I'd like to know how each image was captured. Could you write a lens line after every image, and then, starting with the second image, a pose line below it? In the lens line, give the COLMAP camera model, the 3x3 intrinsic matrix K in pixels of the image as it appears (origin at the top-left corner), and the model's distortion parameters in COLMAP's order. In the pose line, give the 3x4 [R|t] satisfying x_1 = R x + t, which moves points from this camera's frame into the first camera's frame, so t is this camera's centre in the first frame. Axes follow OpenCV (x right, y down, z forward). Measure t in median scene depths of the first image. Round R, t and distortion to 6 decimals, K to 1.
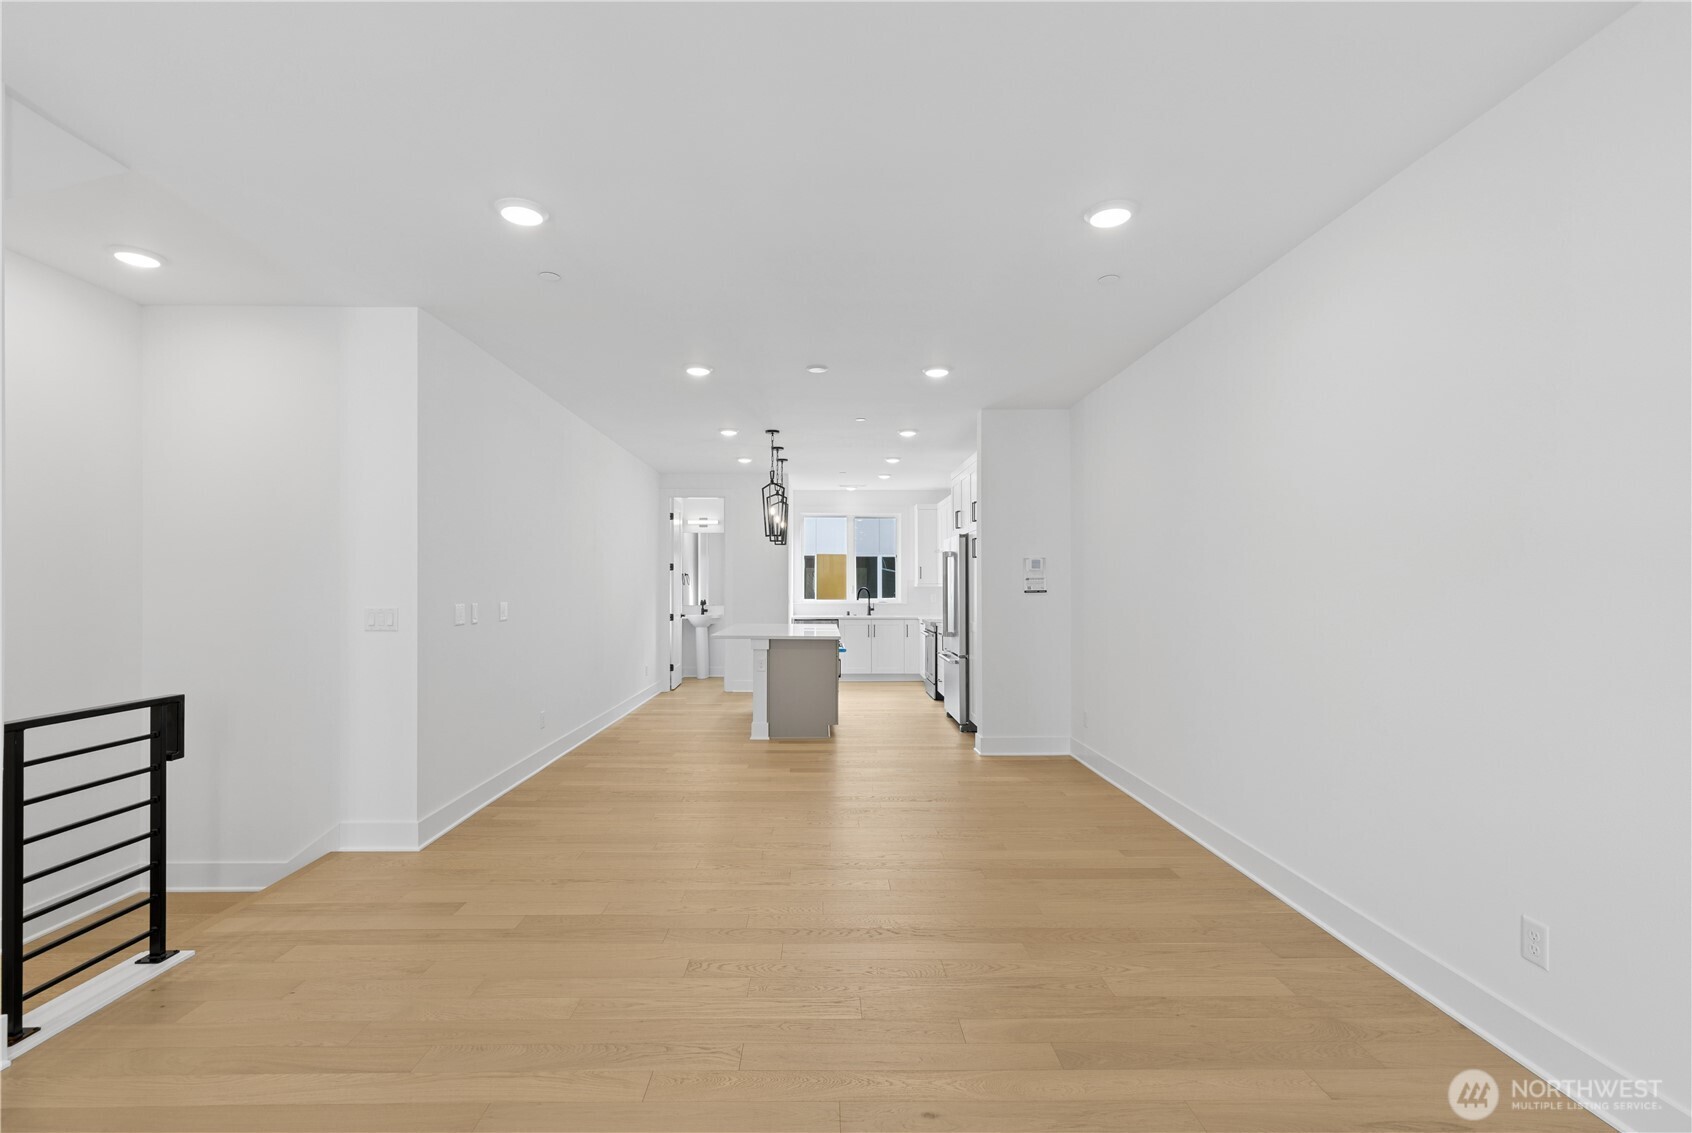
lens RADIAL K [[765.9, 0, 832.3], [0, 765.9, 575.0], [0, 0, 1]] dist [0.007210, -0.000907]
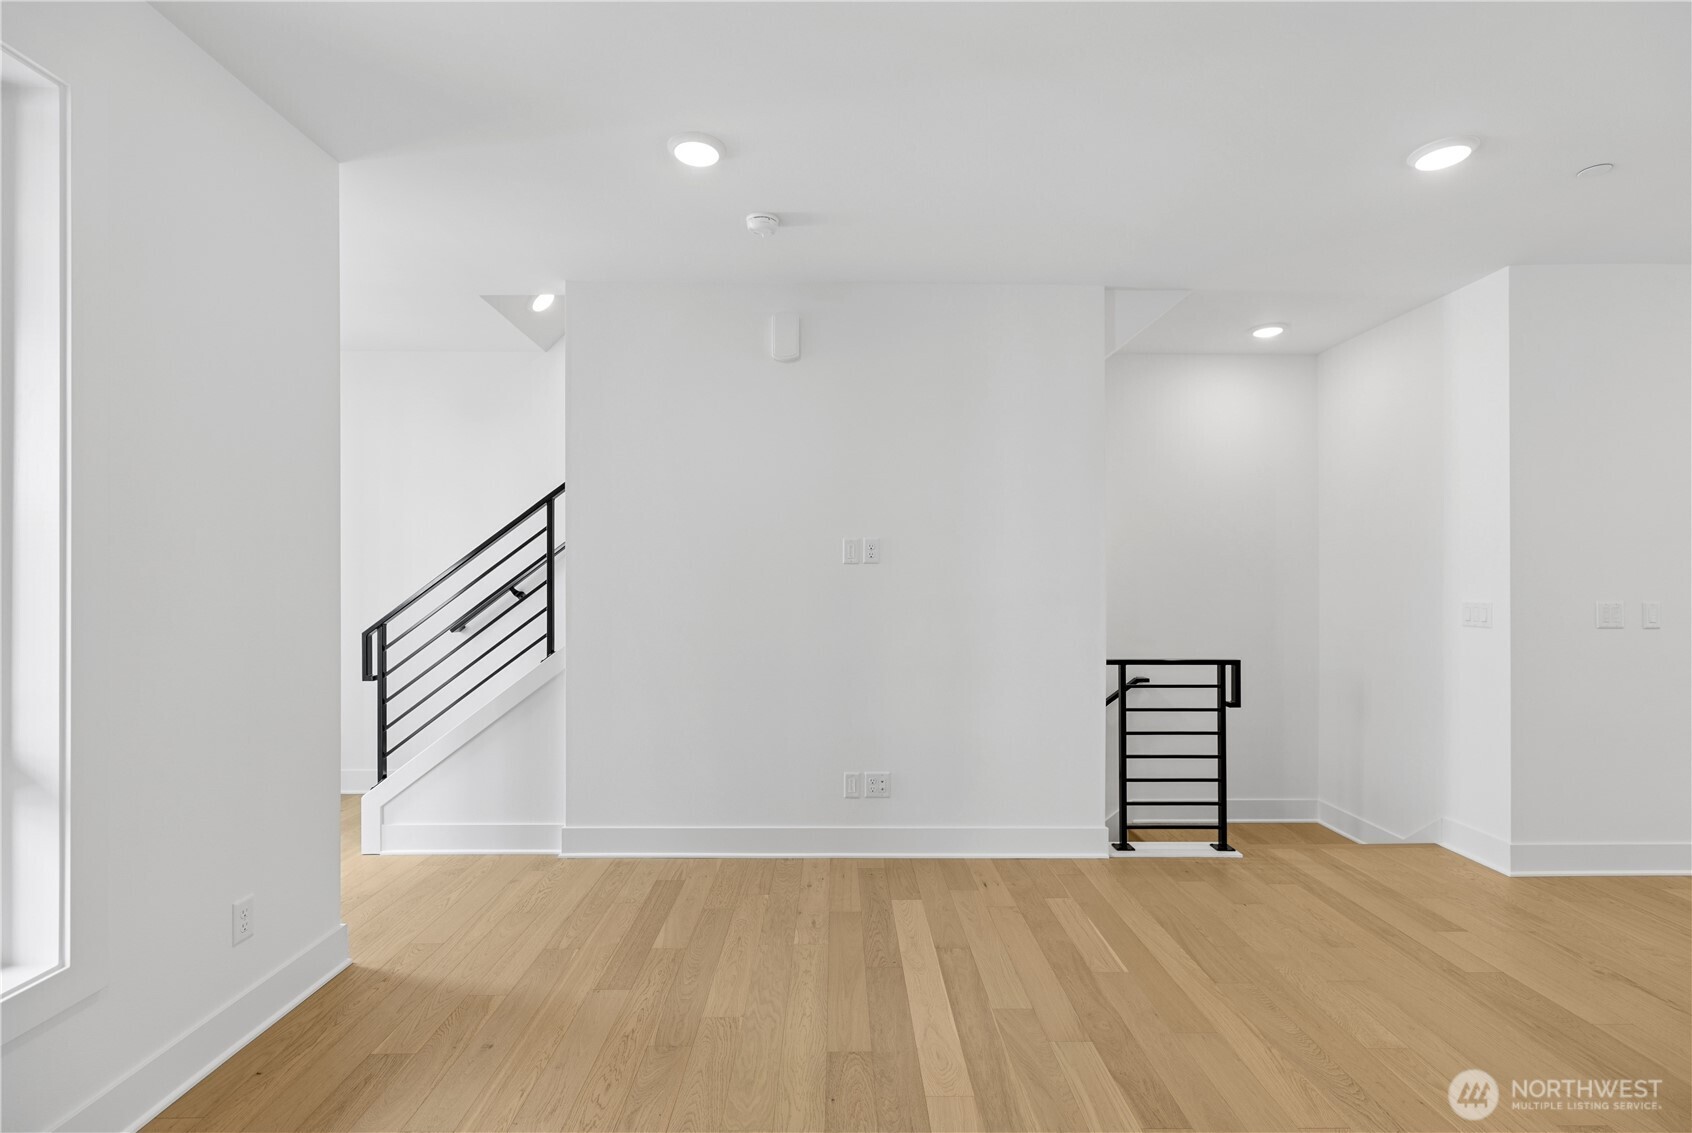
lens RADIAL K [[765.9, 0, 852.1], [0, 765.9, 565.4], [0, 0, 1]] dist [0.007210, -0.000907]
pose [[0.013238, -0.018534, -0.999741, 0.460127], [0.011042, 0.999770, -0.018388, 0.009377], [0.999851, -0.010796, 0.013439, 0.302289]]
